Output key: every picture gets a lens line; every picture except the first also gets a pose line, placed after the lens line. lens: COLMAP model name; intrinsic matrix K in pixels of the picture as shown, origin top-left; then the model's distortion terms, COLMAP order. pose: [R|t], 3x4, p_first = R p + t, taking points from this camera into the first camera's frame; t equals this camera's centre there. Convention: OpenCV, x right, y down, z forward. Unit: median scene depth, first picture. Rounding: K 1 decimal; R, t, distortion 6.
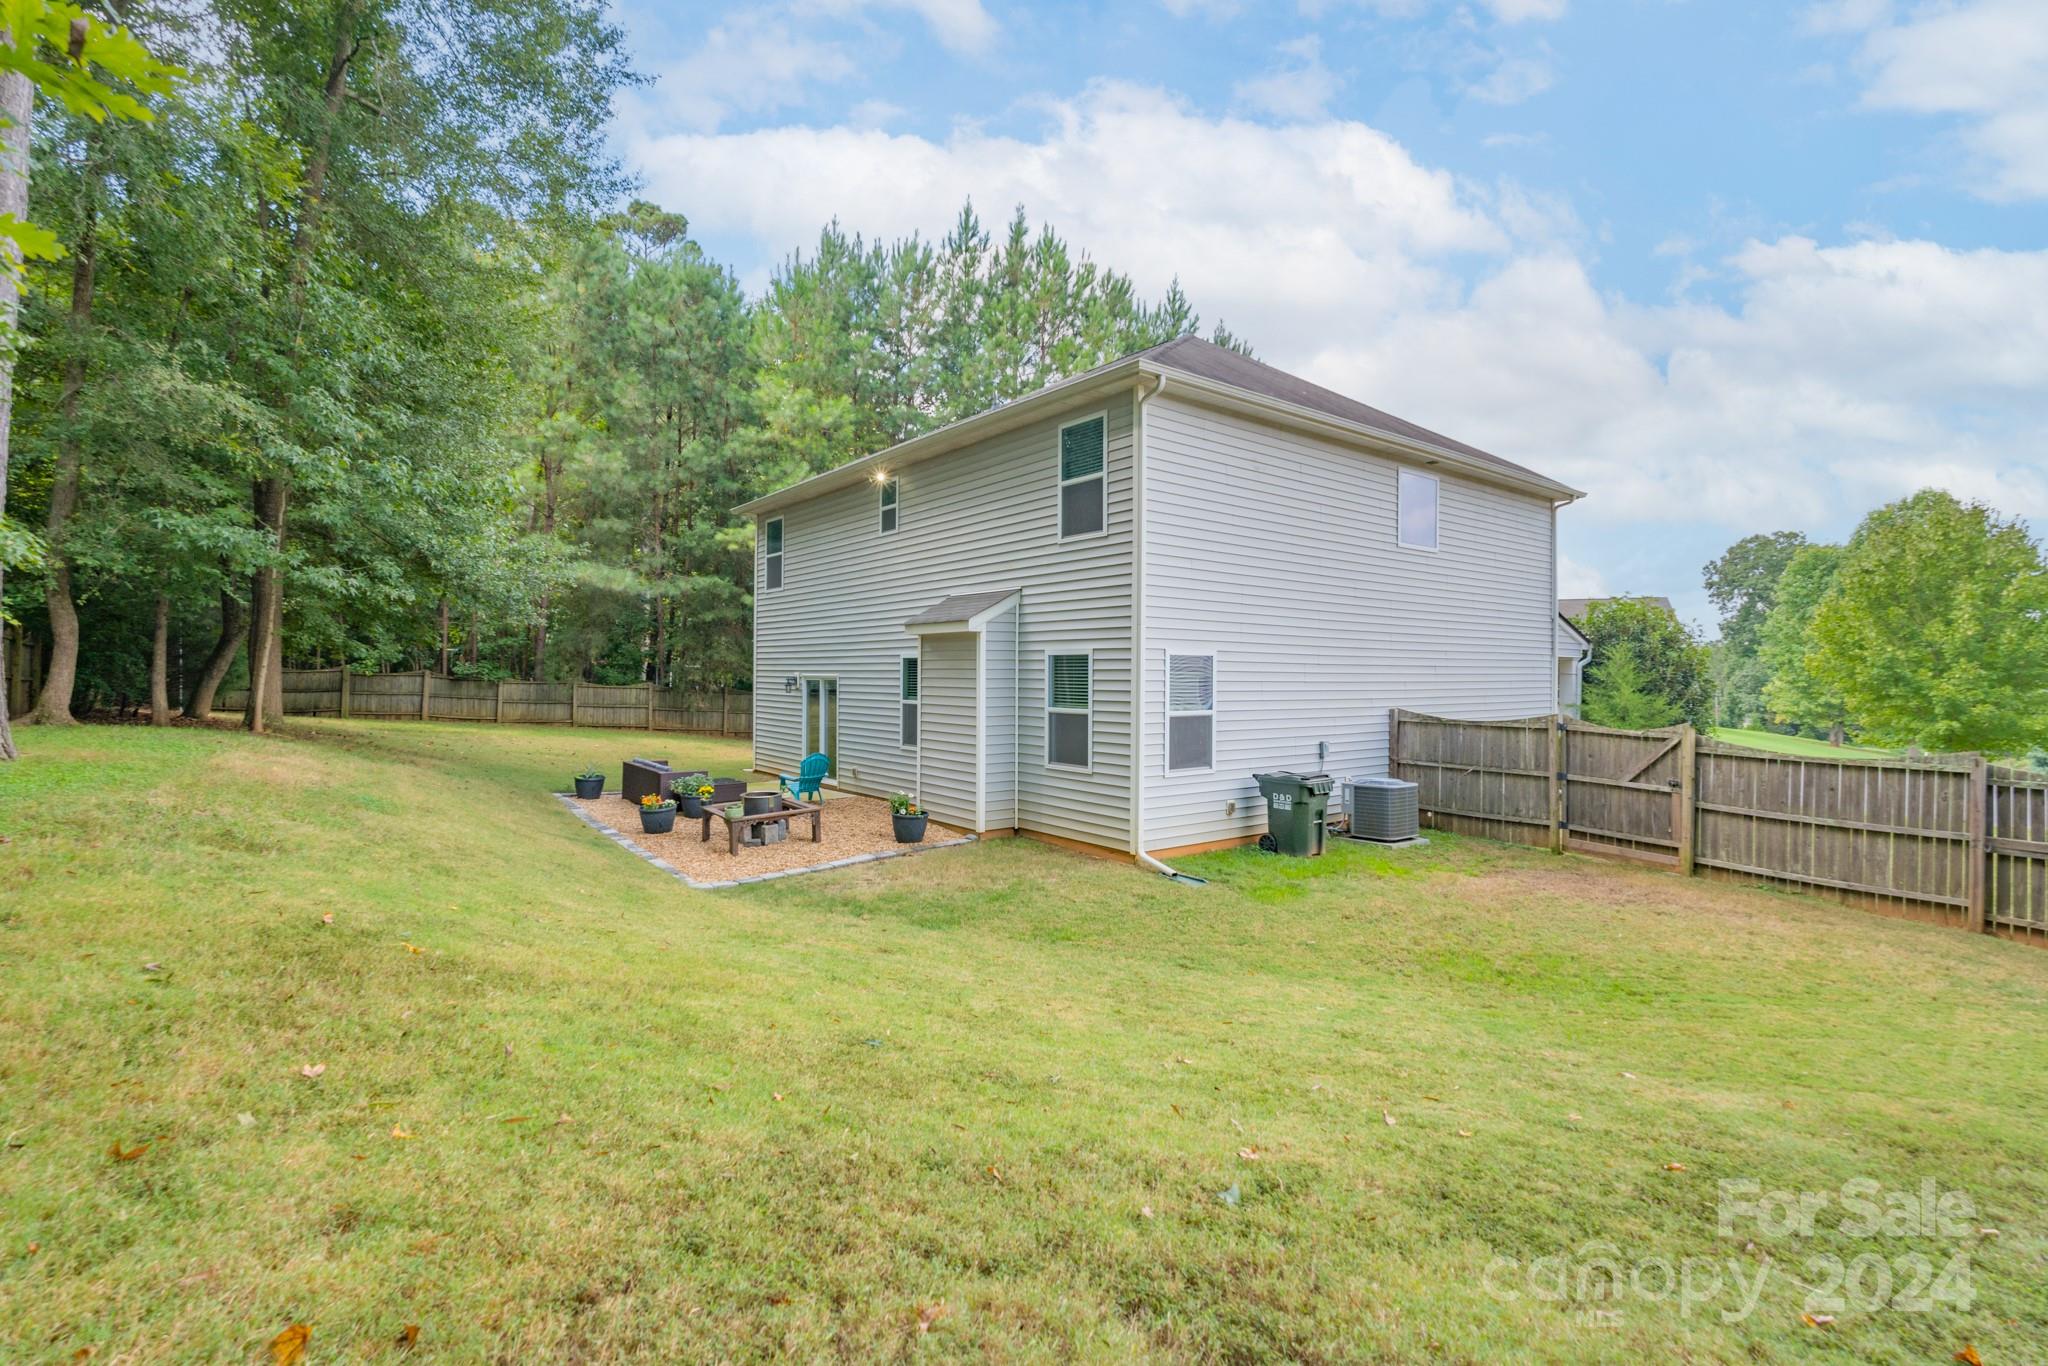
lens RADIAL K [[915.5, 0, 1017.0], [0, 915.5, 664.7], [0, 0, 1]] dist [-0.000059, 0.000349]
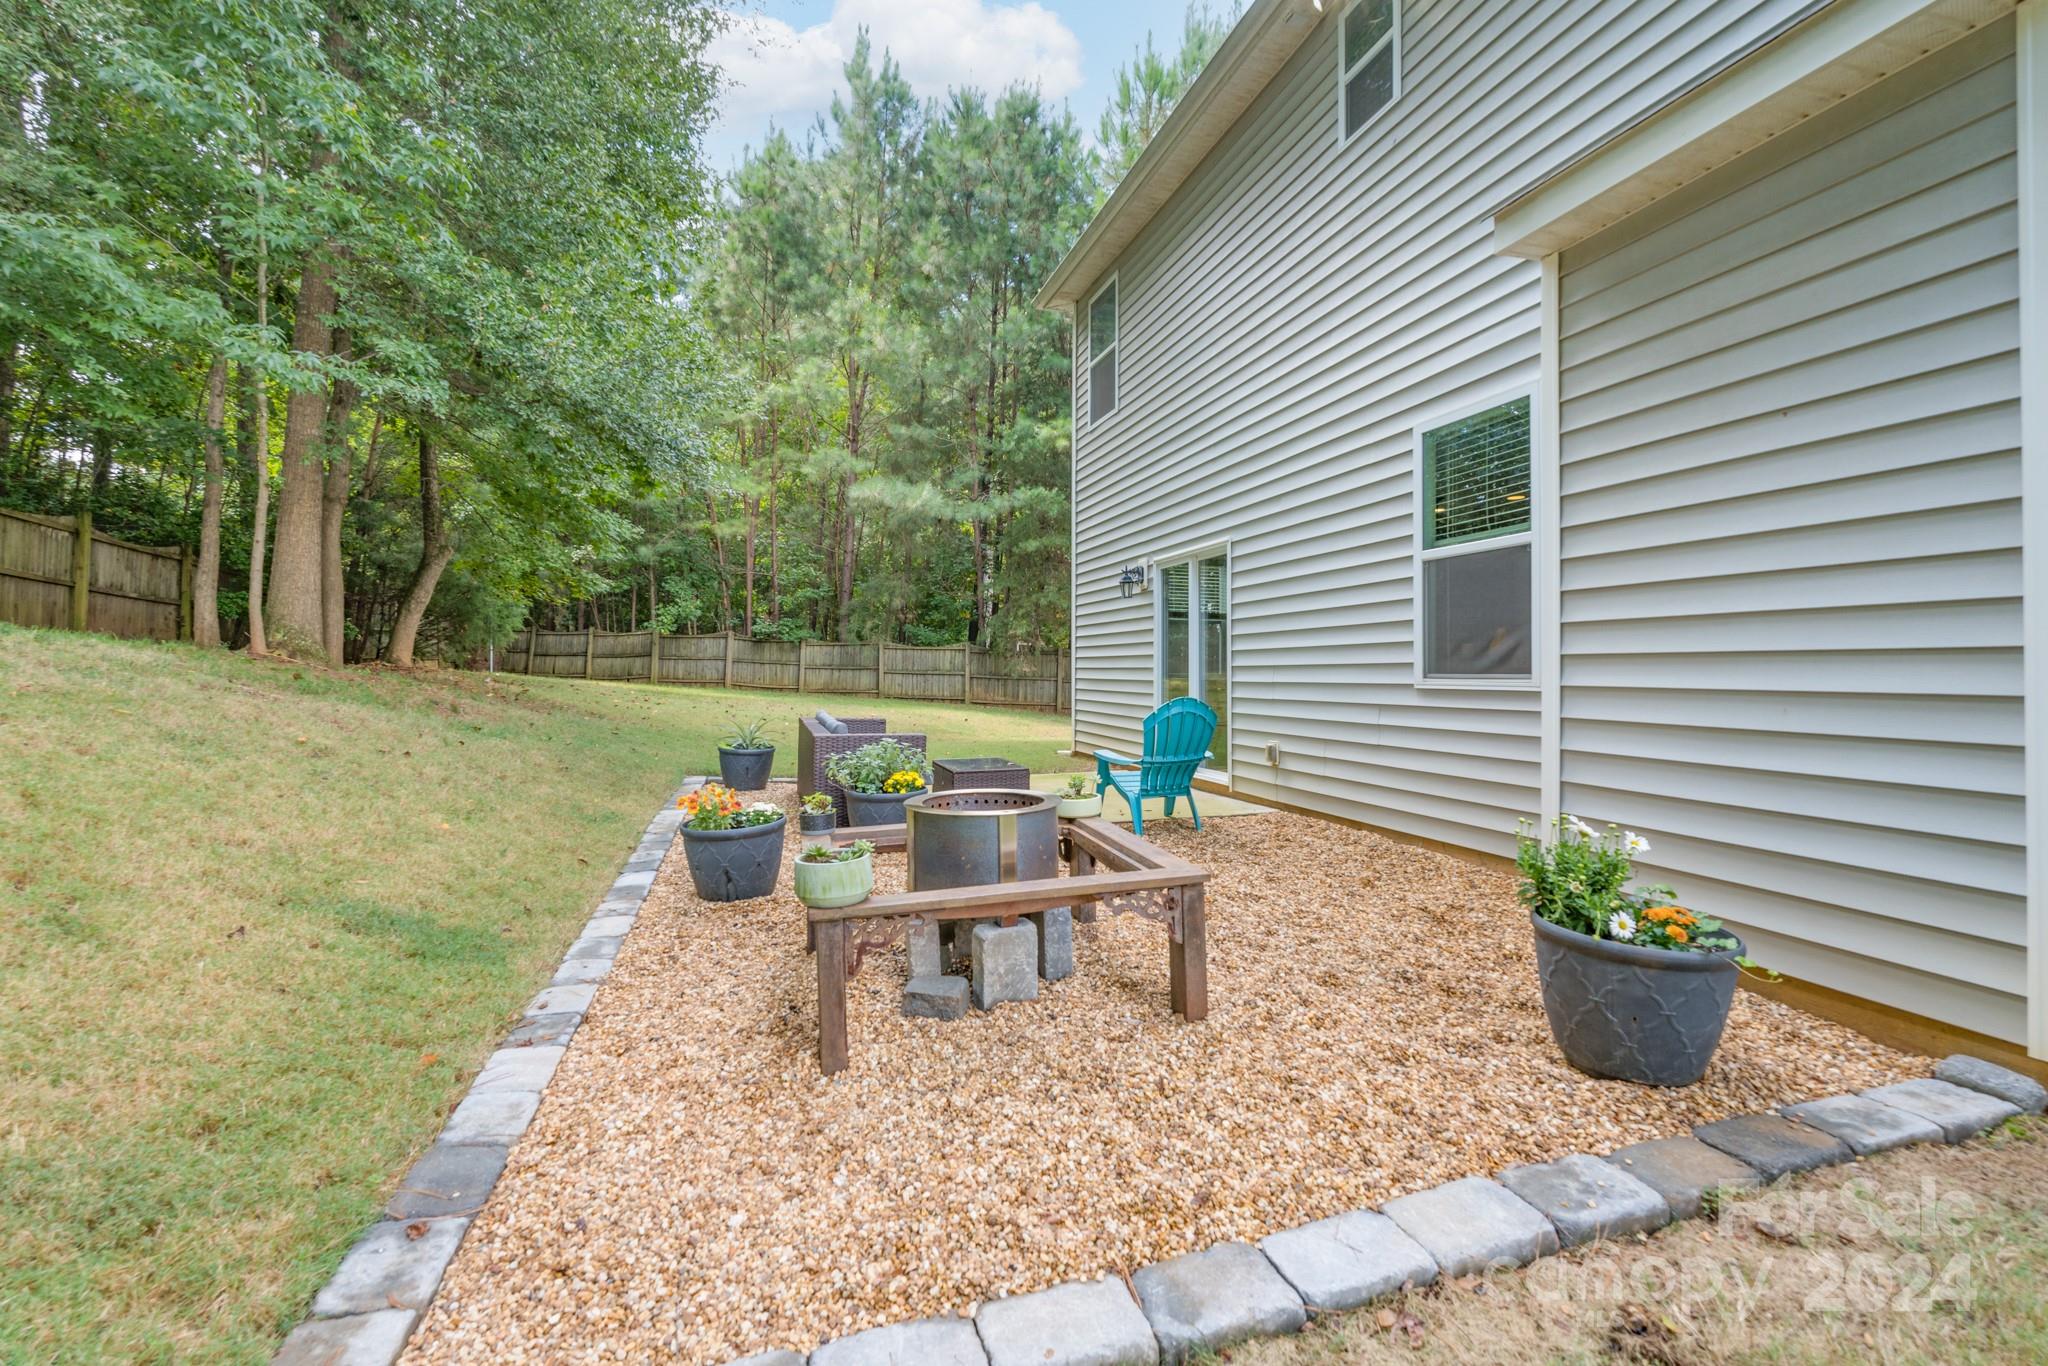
lens RADIAL K [[915.5, 0, 1017.0], [0, 915.5, 664.7], [0, 0, 1]] dist [-0.000059, 0.000349]
pose [[0.924284, -0.006799, -0.381645, -0.111877], [0.006383, 0.999977, -0.002358, 0.068020], [0.381652, -0.000257, 0.924306, 0.505175]]
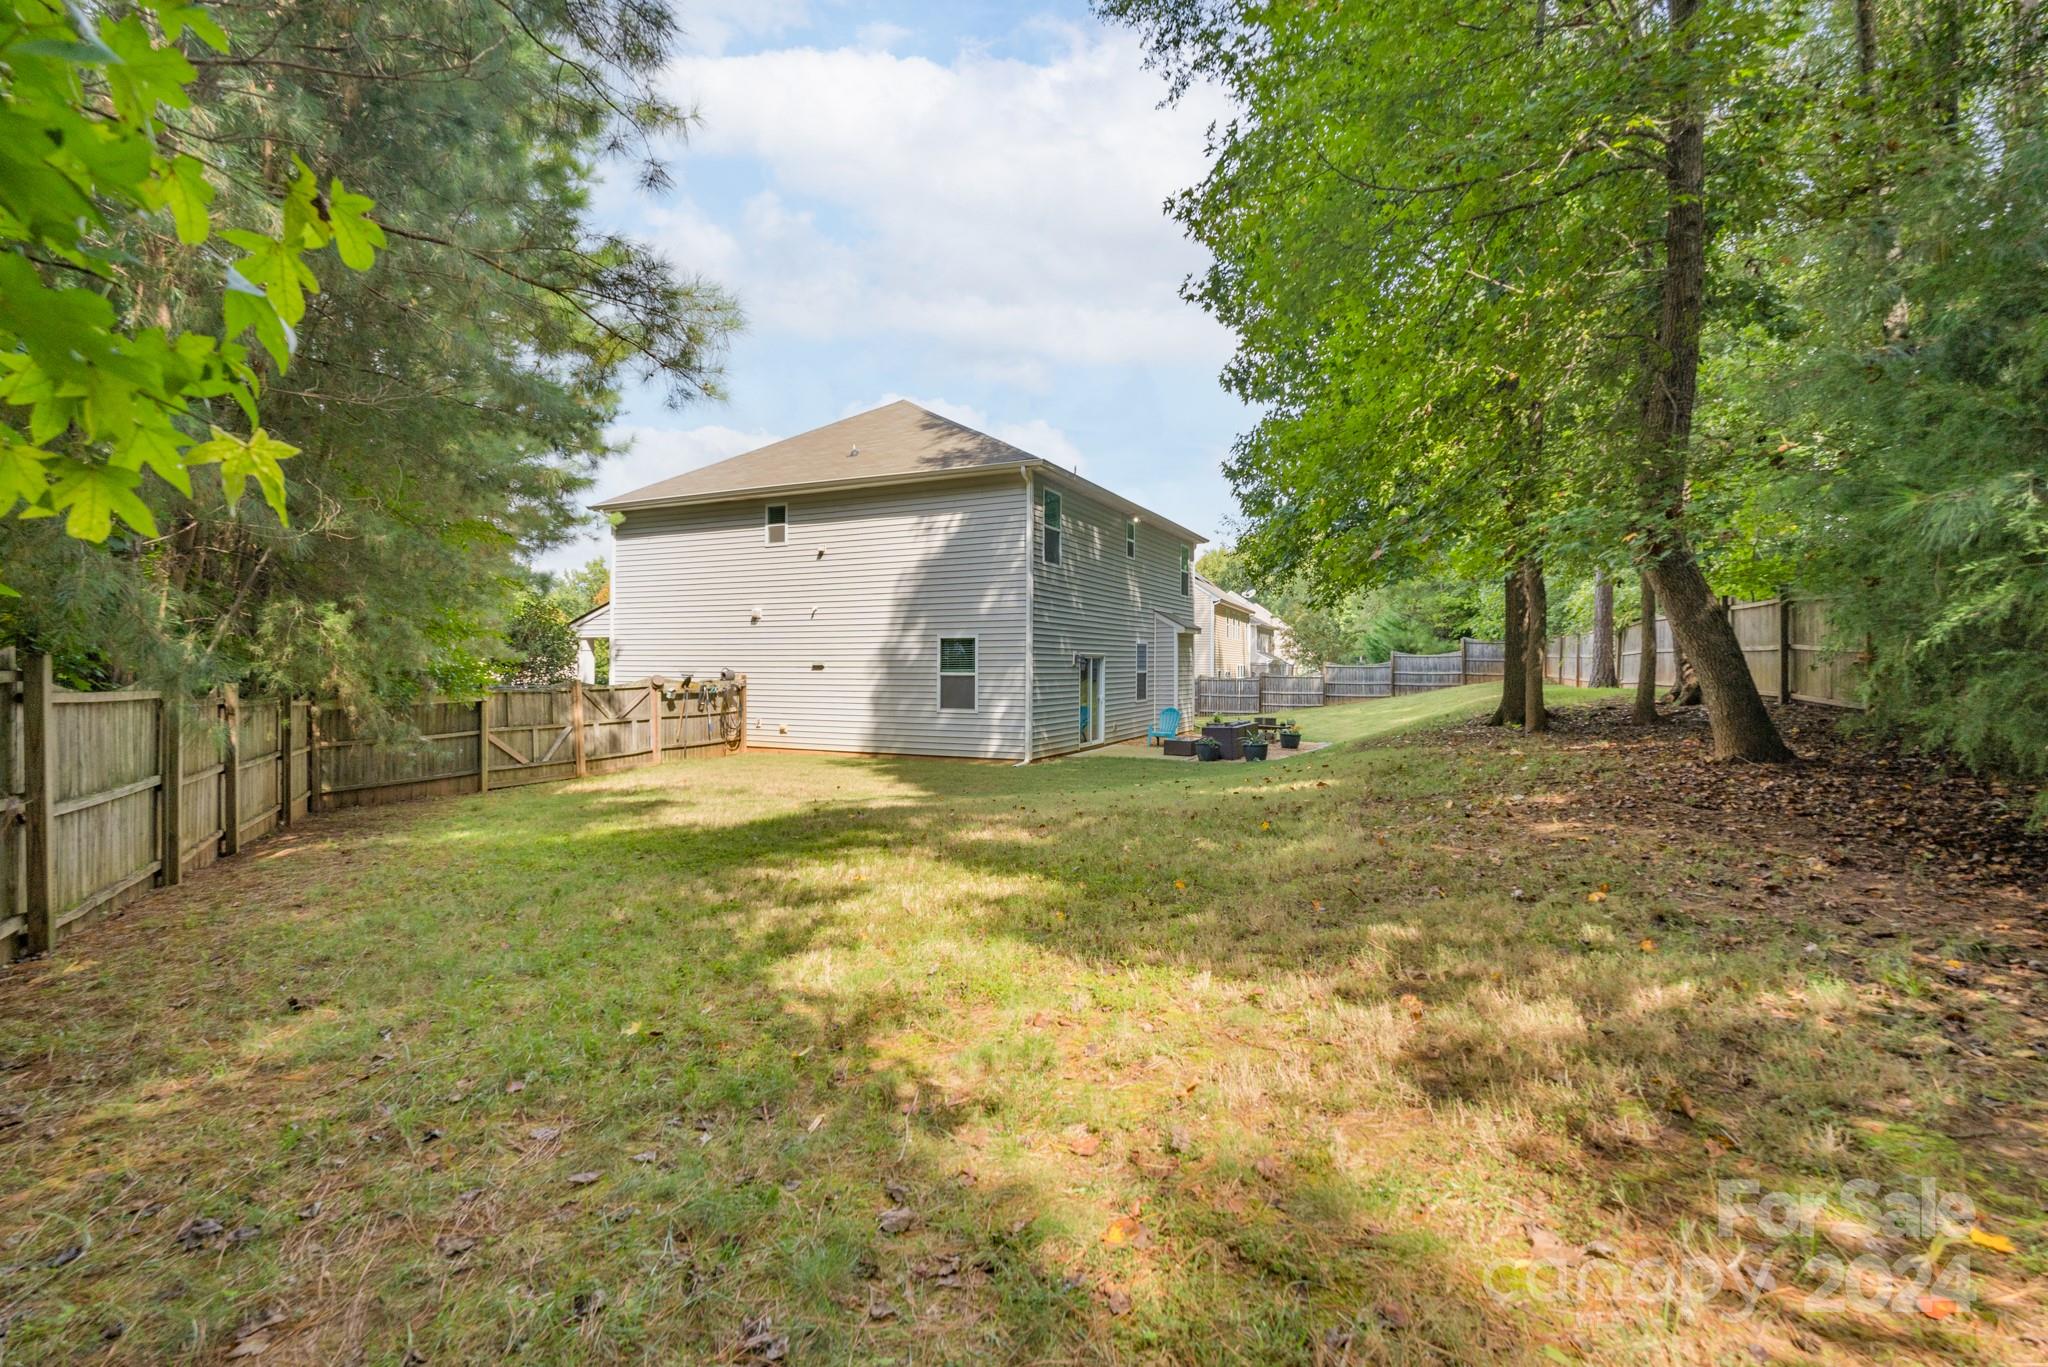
lens RADIAL K [[915.5, 0, 1017.0], [0, 915.5, 665.2], [0, 0, 1]] dist [-0.000059, 0.000349]
pose [[-0.433886, -0.012354, 0.900883, -1.185251], [-0.016790, 0.999843, 0.005624, 0.019500], [-0.900811, -0.012686, -0.434025, 1.535443]]
